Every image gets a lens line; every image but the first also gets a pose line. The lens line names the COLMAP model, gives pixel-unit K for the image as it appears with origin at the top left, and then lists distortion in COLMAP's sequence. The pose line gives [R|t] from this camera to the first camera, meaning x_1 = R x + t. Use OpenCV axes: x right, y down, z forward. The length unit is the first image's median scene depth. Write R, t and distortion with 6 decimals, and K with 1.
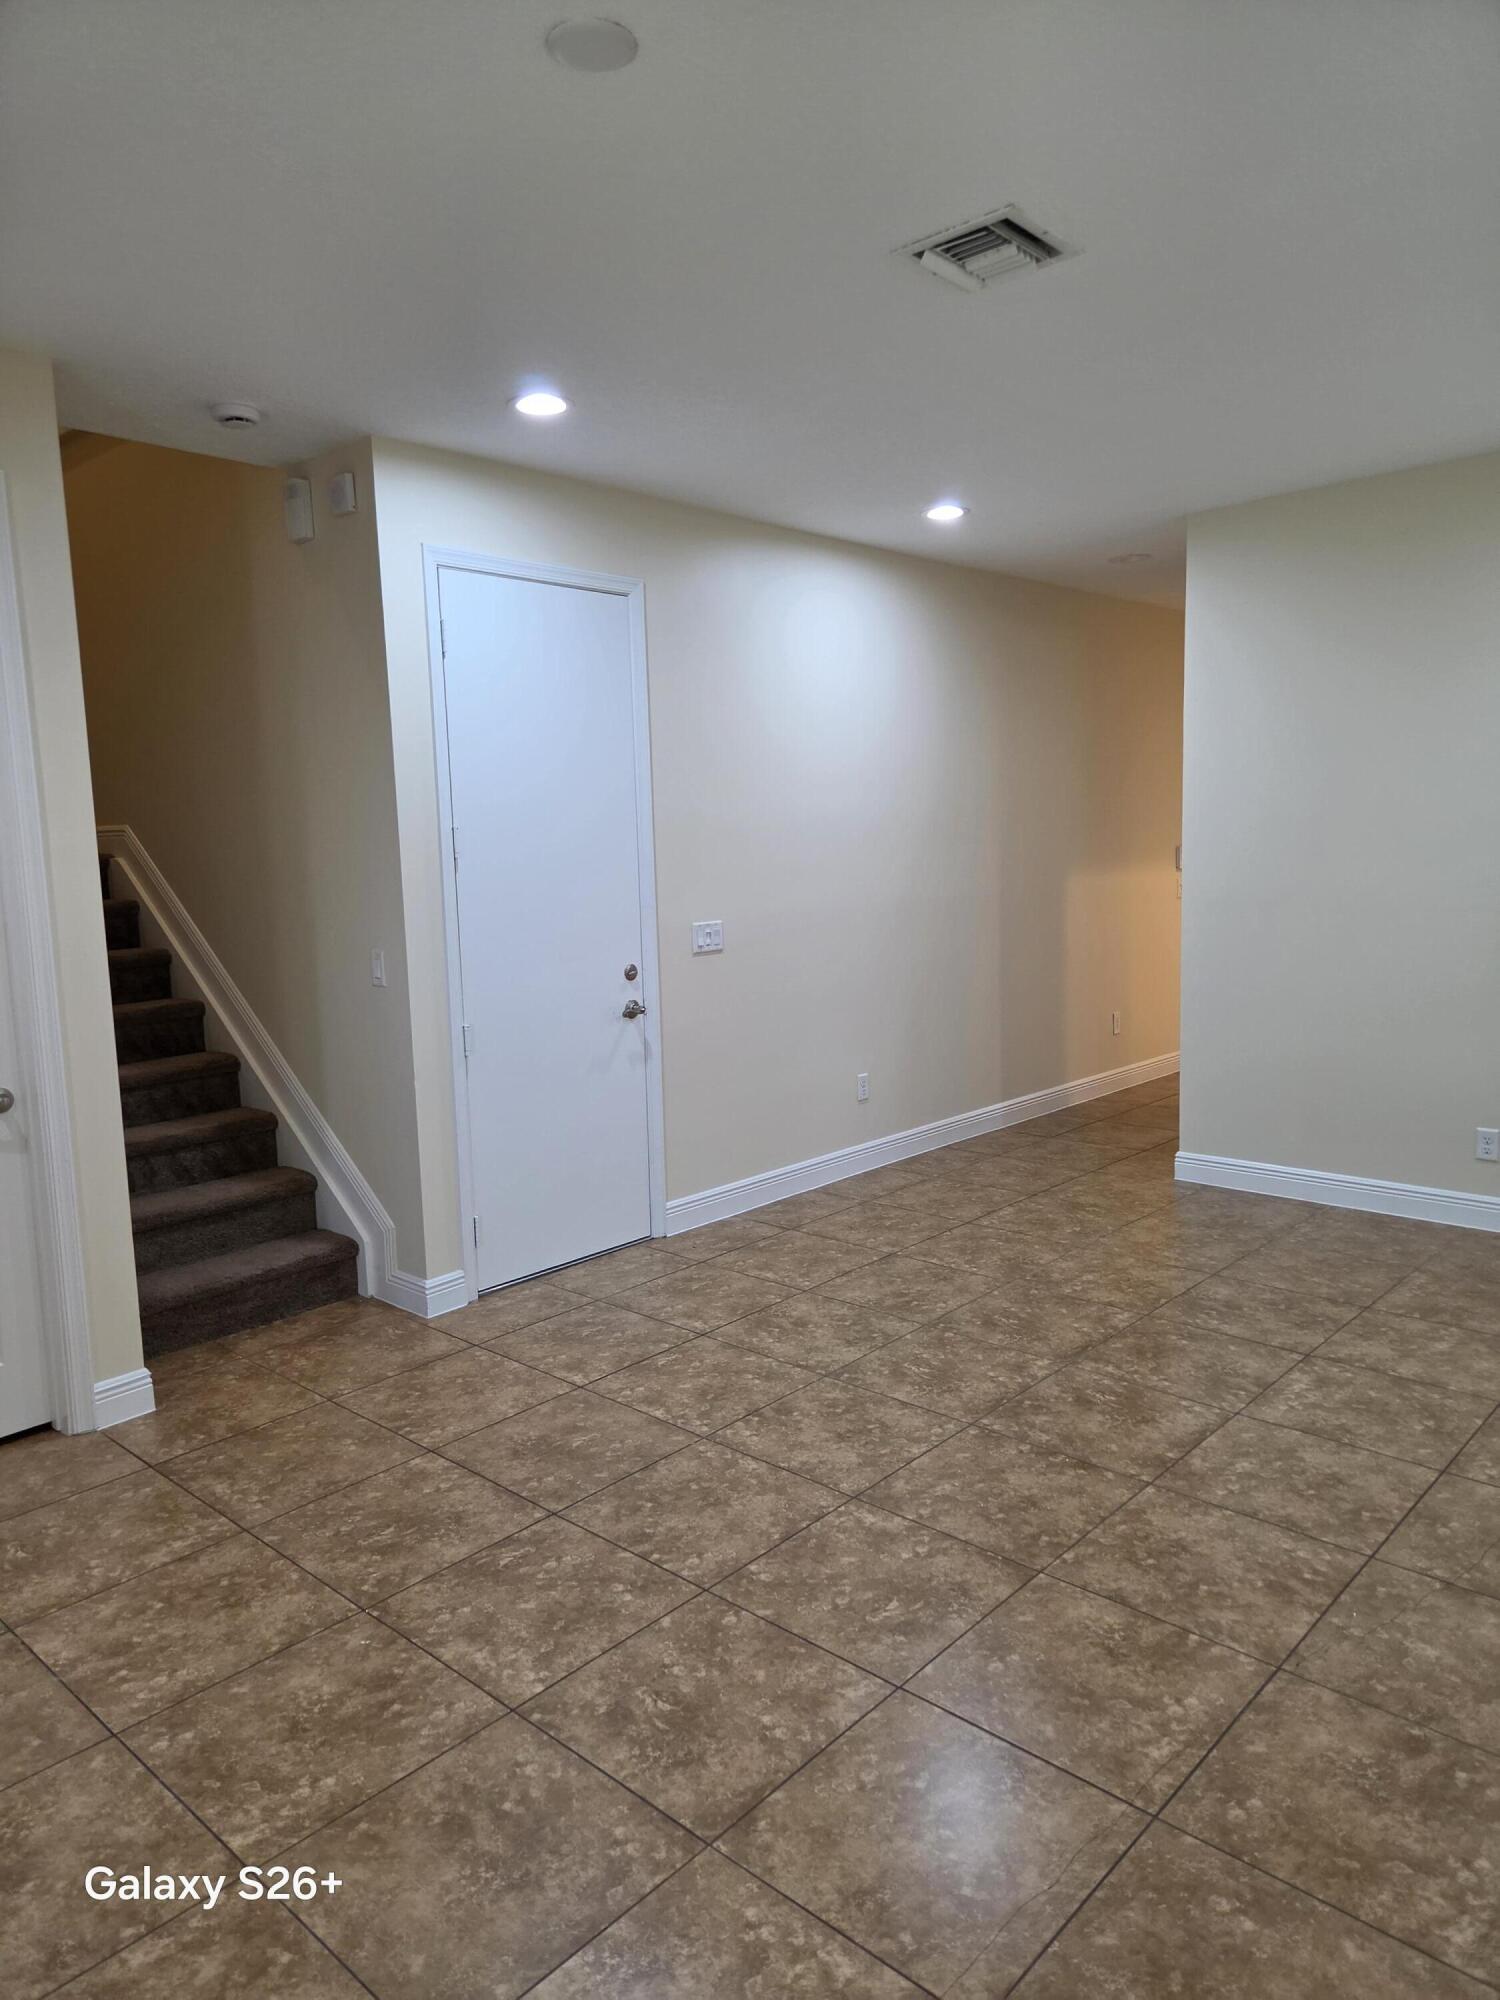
lens RADIAL K [[1352.3, 0, 752.3], [0, 1352.3, 997.6], [0, 0, 1]] dist [0.048064, -0.032663]
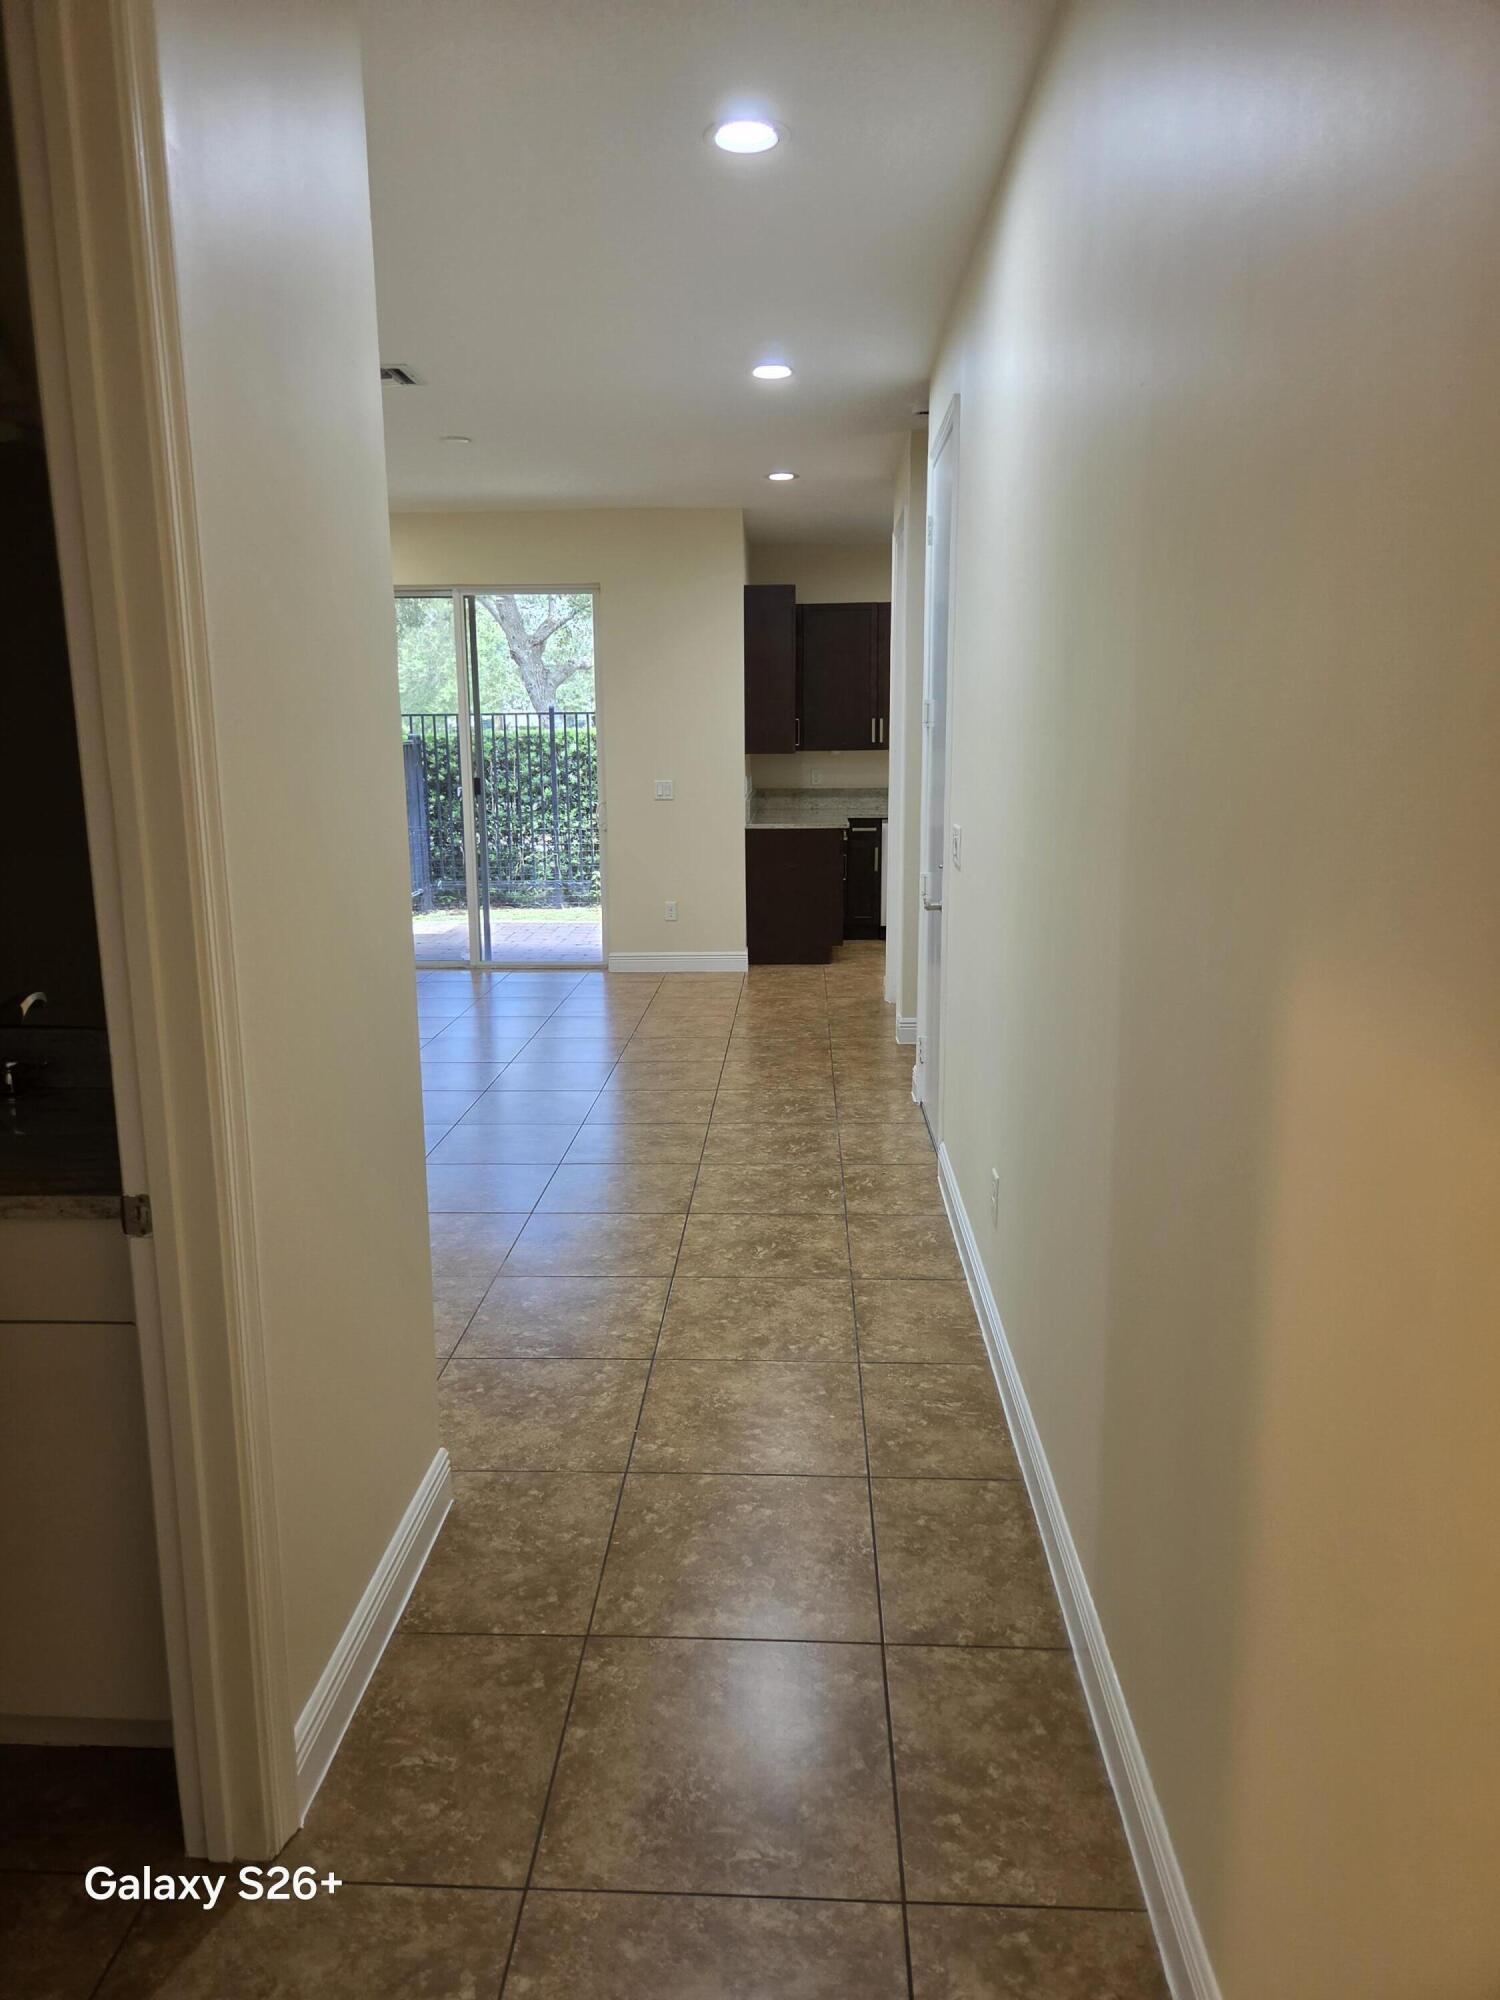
lens RADIAL K [[1352.3, 0, 748.6], [0, 1352.3, 990.4], [0, 0, 1]] dist [0.048064, -0.032663]
pose [[-0.768465, 0.152348, -0.621492, 0.786498], [-0.050644, 0.953718, 0.296408, -0.270090], [0.637885, 0.259253, -0.725183, 2.163042]]
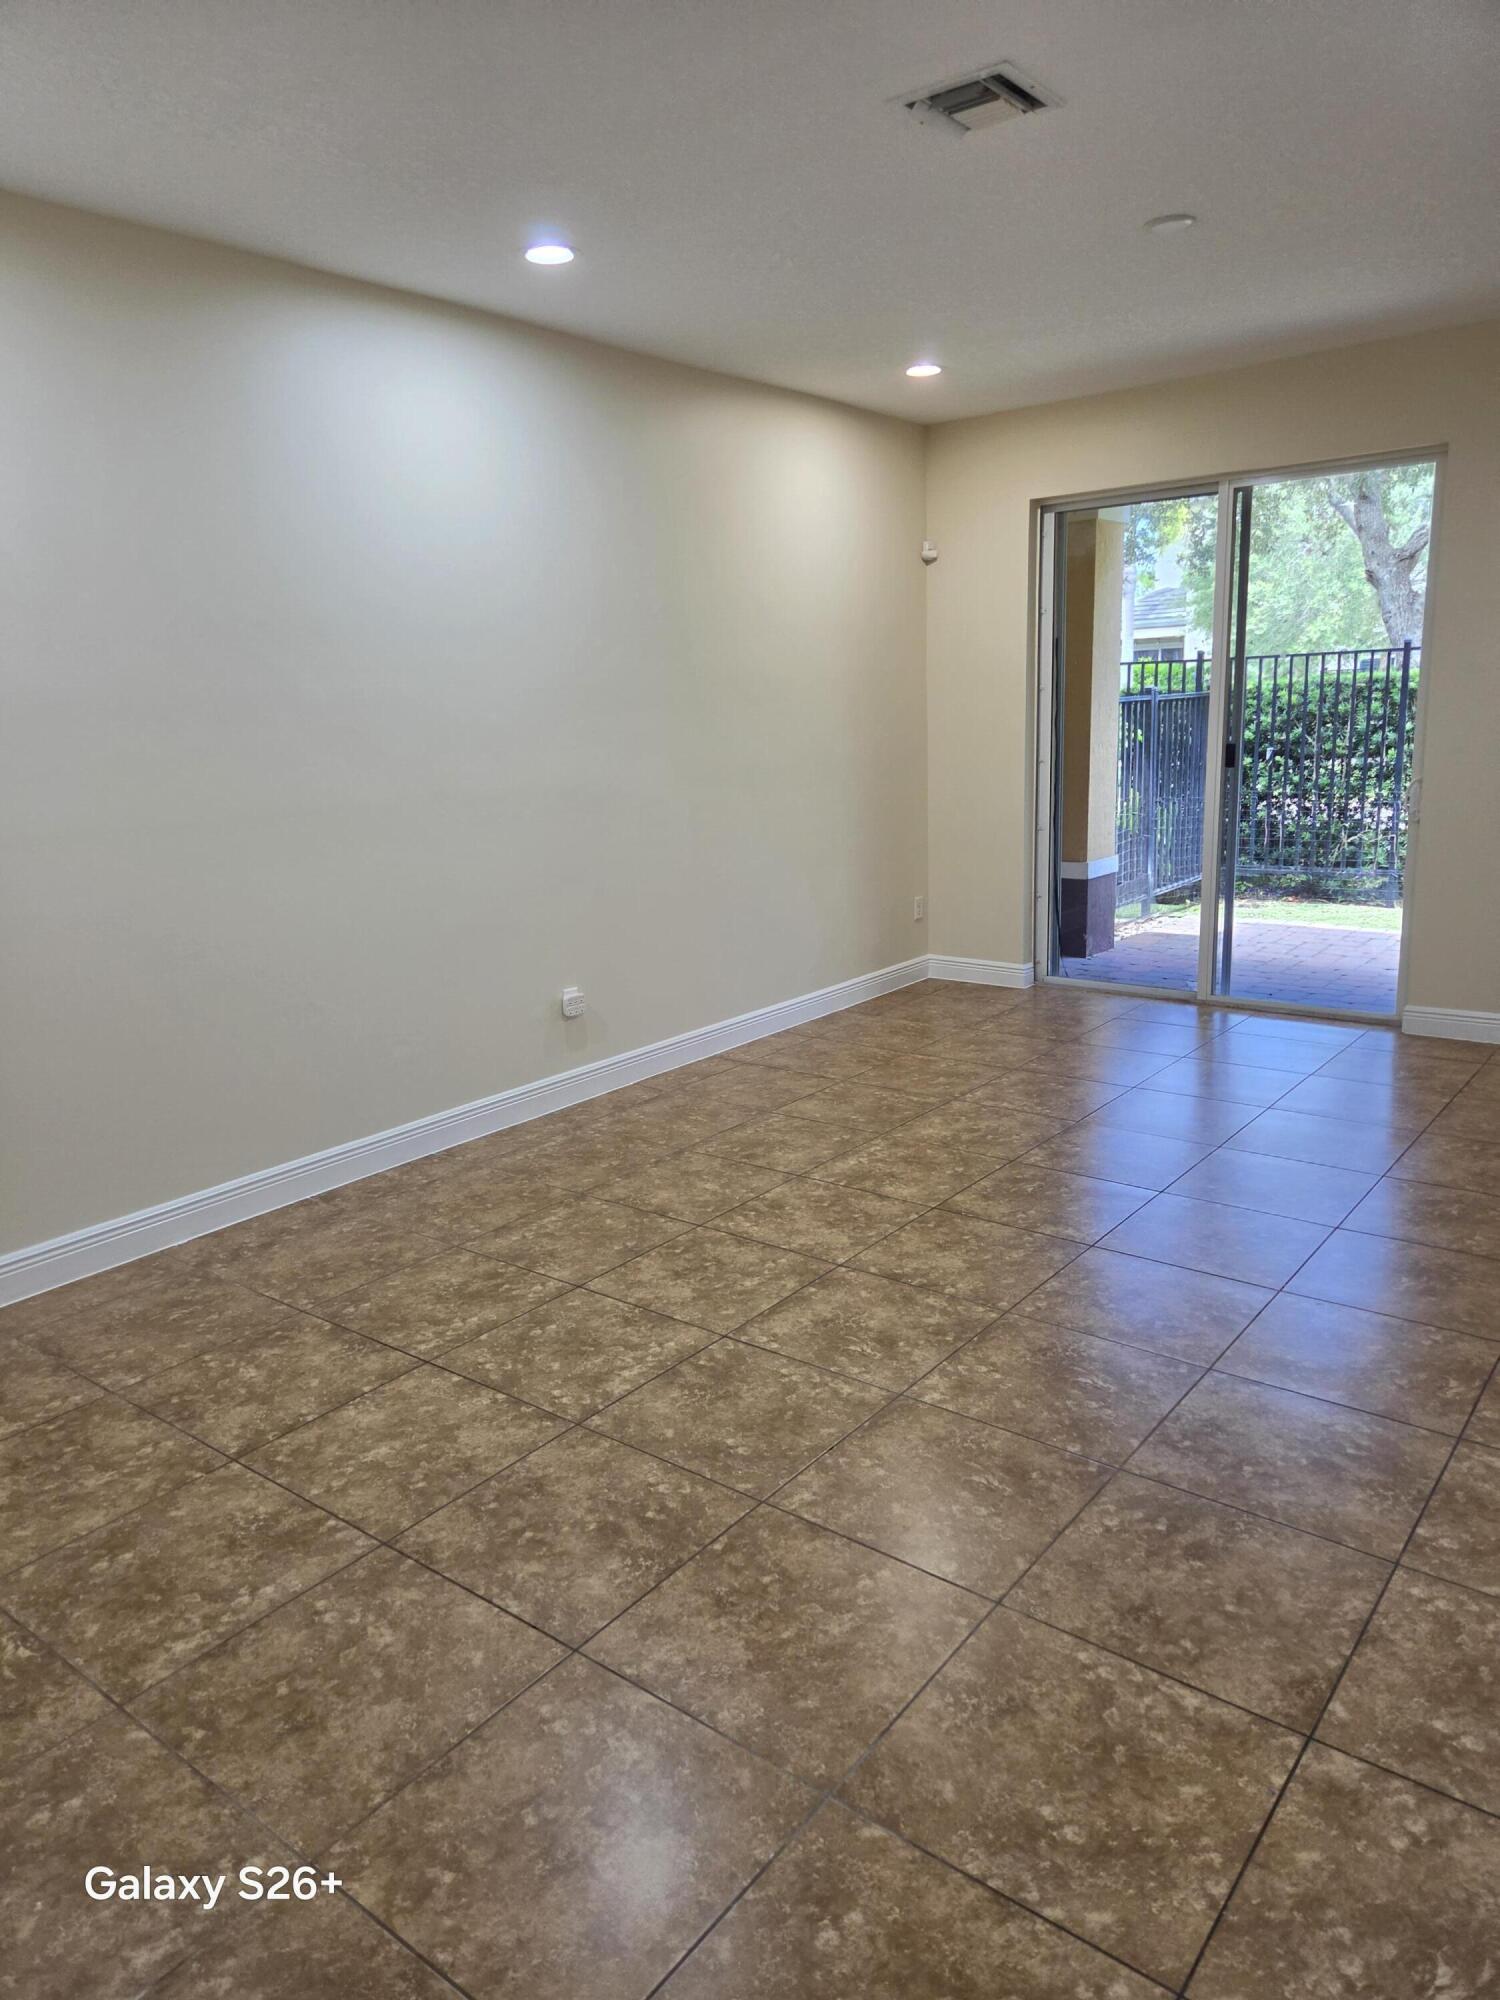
lens RADIAL K [[1352.3, 0, 717.8], [0, 1352.3, 999.2], [0, 0, 1]] dist [0.048064, -0.032663]
pose [[-0.996352, 0.074631, -0.041393, 0.370536], [0.056605, 0.940902, 0.333915, -0.209042], [0.063867, 0.330354, -0.941694, 1.739806]]
